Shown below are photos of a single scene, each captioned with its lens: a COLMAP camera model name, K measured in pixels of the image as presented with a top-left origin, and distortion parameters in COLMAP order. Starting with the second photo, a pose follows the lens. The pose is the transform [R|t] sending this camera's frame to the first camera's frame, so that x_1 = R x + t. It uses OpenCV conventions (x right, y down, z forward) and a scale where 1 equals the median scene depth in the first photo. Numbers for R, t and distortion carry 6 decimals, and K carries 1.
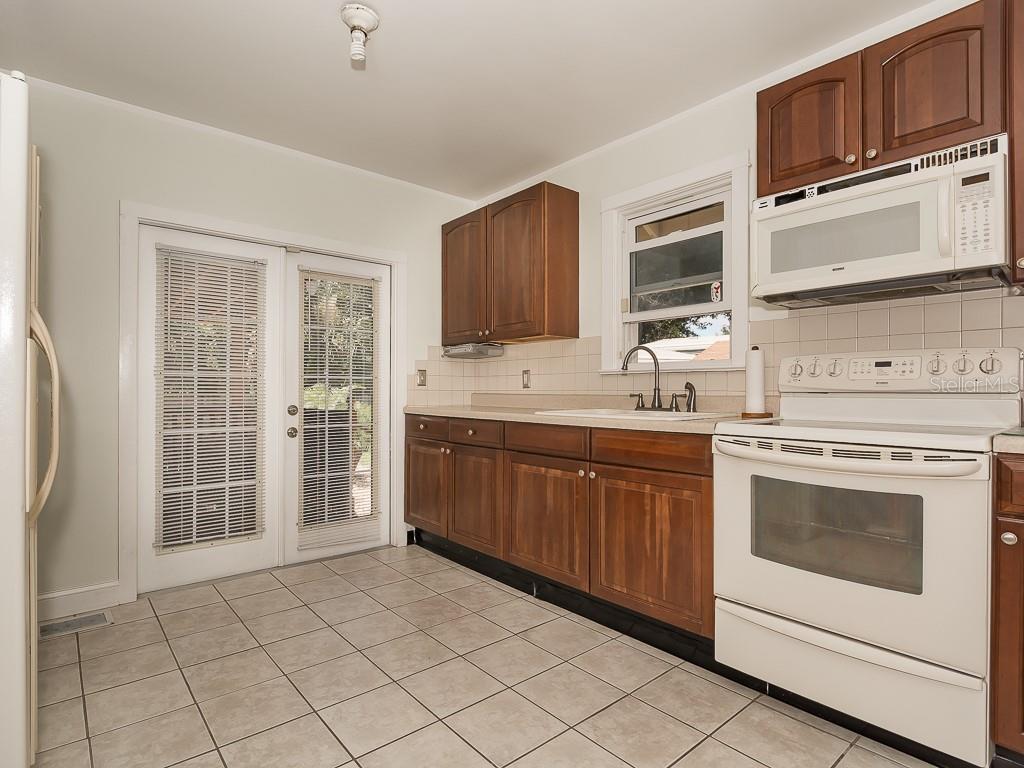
lens RADIAL K [[475.6, 0, 512.0], [0, 475.6, 384.0], [0, 0, 1]] dist [-0.000079, -0.000155]
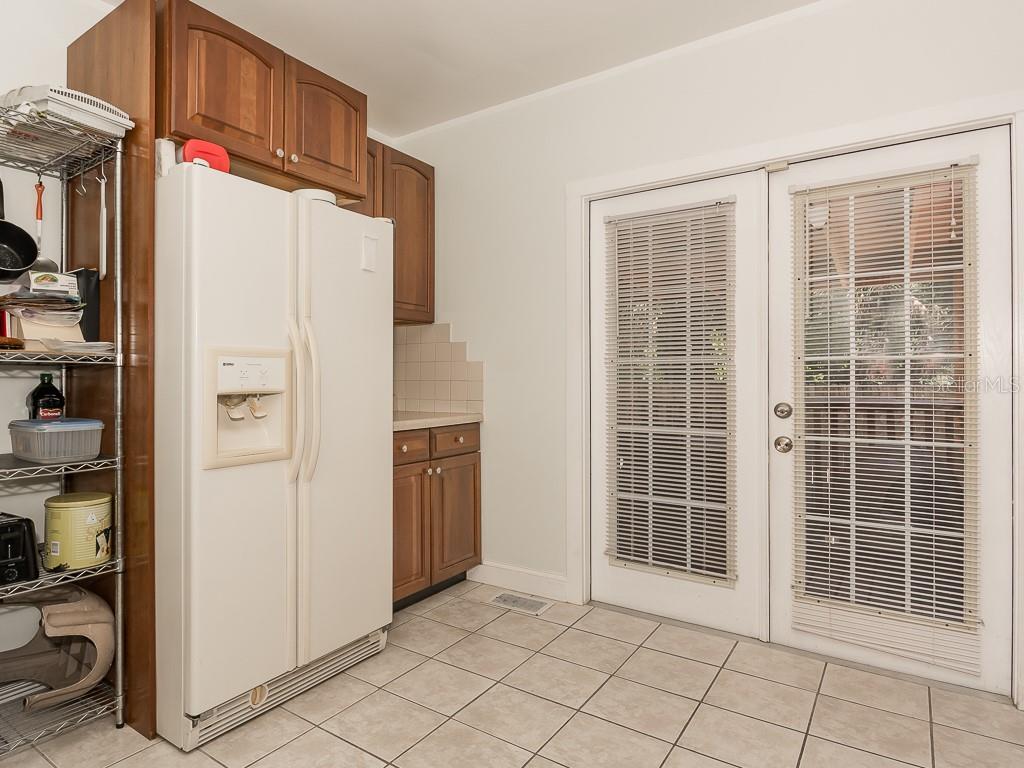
lens RADIAL K [[639.6, 0, 511.7], [0, 639.6, 370.2], [0, 0, 1]] dist [-0.003560, -0.001690]
pose [[0.250065, -0.015361, -0.968107, 0.353145], [0.012639, 0.999841, -0.012599, 0.006447], [0.968147, -0.009085, 0.250219, 0.490407]]
